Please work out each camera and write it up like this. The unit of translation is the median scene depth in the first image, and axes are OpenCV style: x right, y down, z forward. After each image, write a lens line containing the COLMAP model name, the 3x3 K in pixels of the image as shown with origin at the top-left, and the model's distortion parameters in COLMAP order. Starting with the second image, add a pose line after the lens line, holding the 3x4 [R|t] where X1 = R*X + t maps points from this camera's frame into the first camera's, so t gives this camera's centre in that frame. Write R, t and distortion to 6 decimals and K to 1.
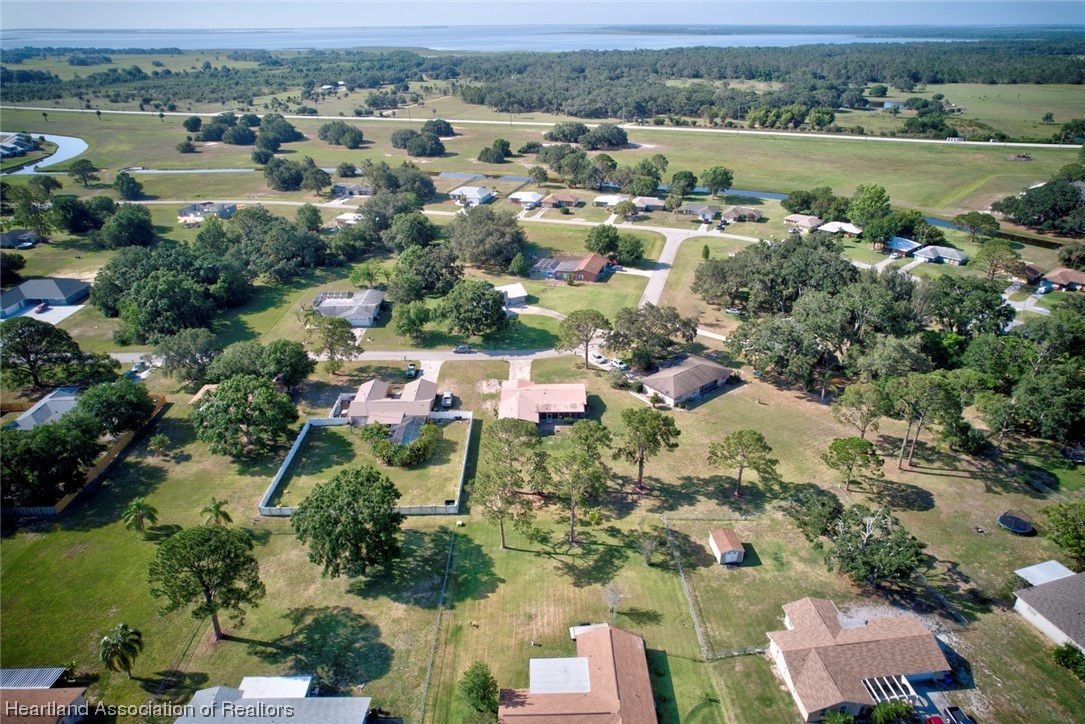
lens RADIAL K [[692.9, 0, 547.6], [0, 692.9, 364.1], [0, 0, 1]] dist [-0.086116, 0.070307]
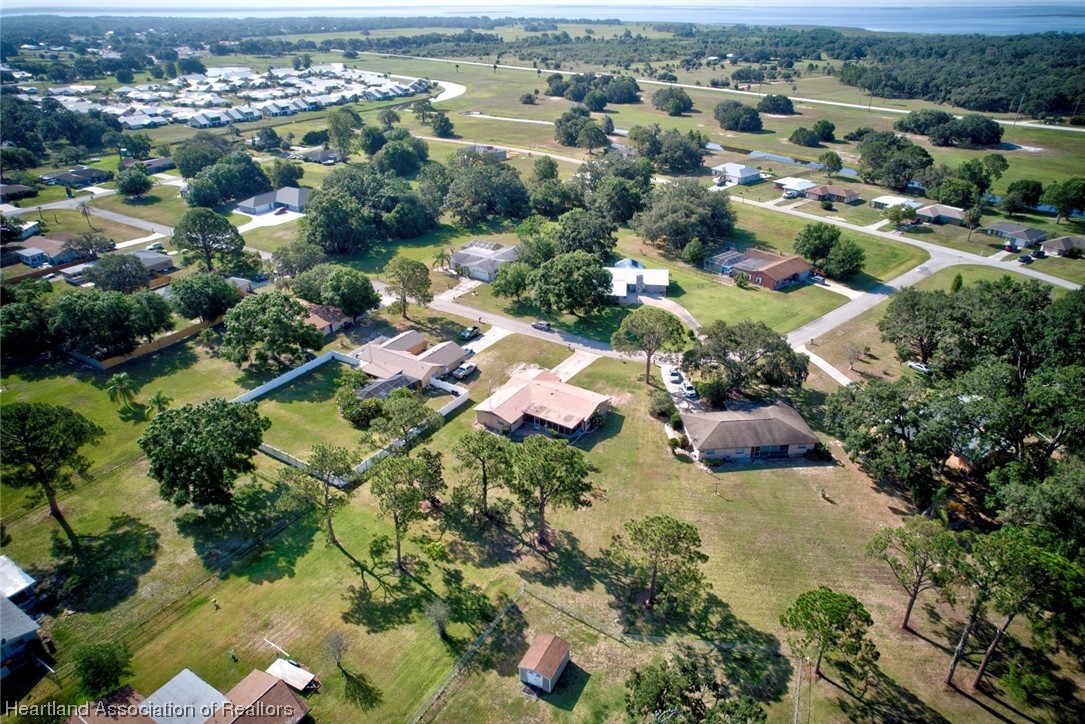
lens RADIAL K [[692.9, 0, 547.6], [0, 692.9, 364.1], [0, 0, 1]] dist [-0.086116, 0.070307]
pose [[0.837904, 0.257787, -0.481105, 0.276042], [-0.245676, 0.965228, 0.089317, -0.046680], [0.487401, 0.043357, 0.872101, 0.205973]]
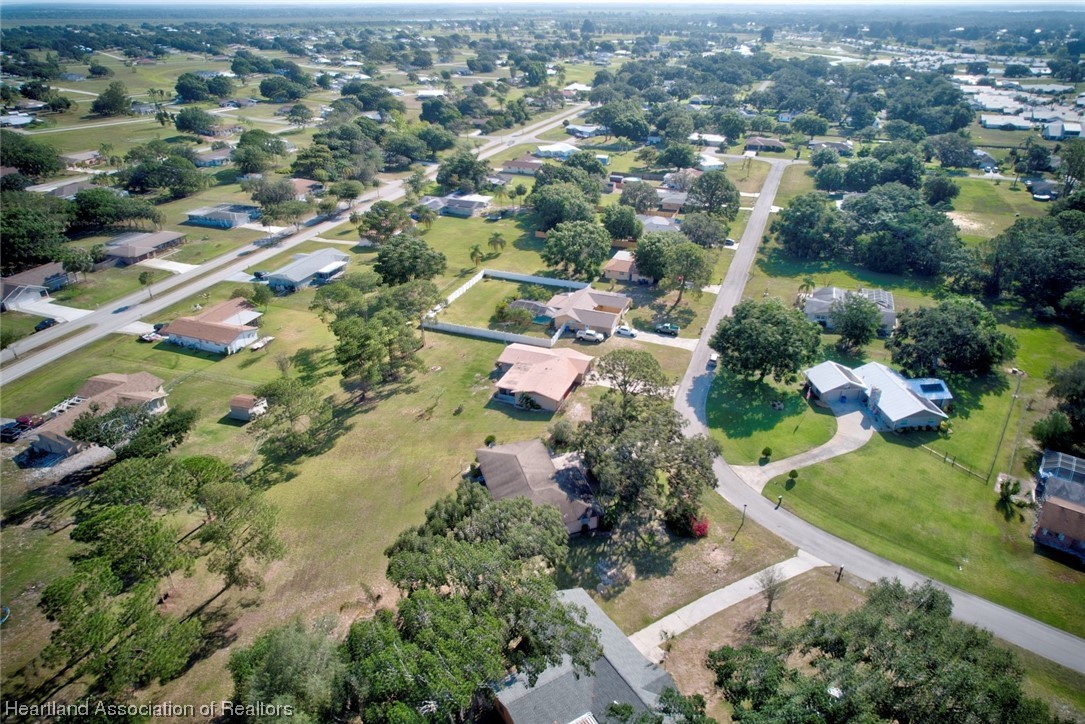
lens RADIAL K [[692.9, 0, 547.6], [0, 692.9, 364.1], [0, 0, 1]] dist [-0.086116, 0.070307]
pose [[-0.366414, 0.439044, -0.820354, 0.522763], [-0.409557, 0.715563, 0.565891, -0.337865], [0.835466, 0.543332, -0.082379, 0.786096]]
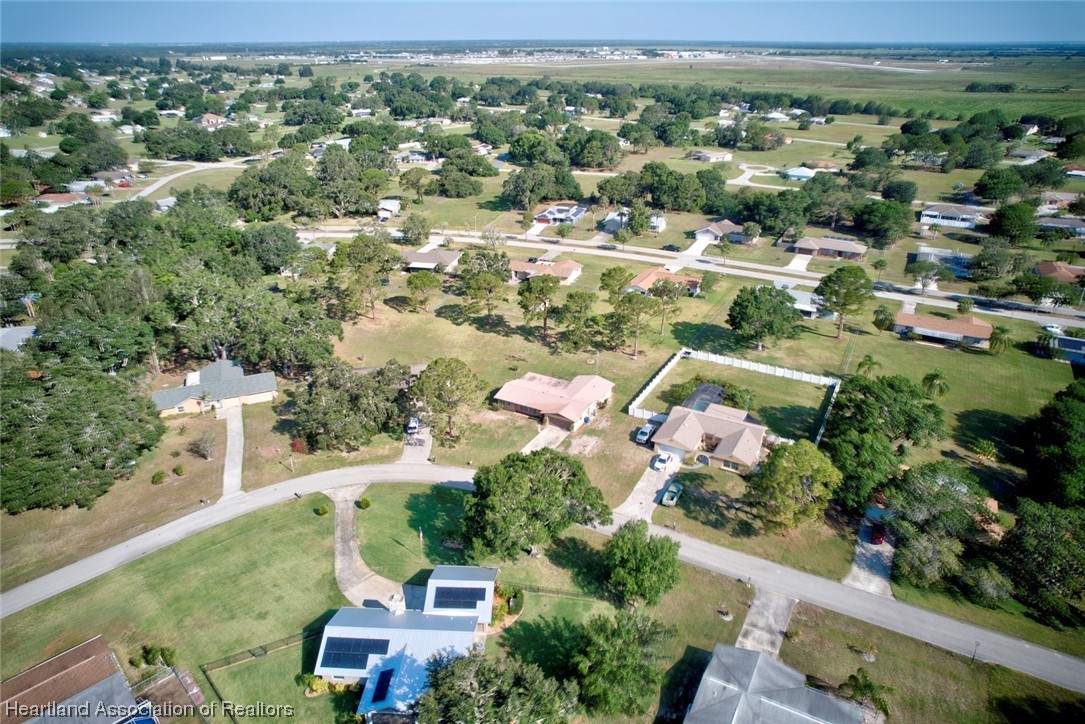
lens RADIAL K [[692.9, 0, 547.6], [0, 692.9, 364.1], [0, 0, 1]] dist [-0.086116, 0.070307]
pose [[-0.872225, -0.209554, 0.441939, -0.291224], [0.216419, 0.644945, 0.732945, -0.471686], [-0.438618, 0.734937, -0.517186, 1.058009]]
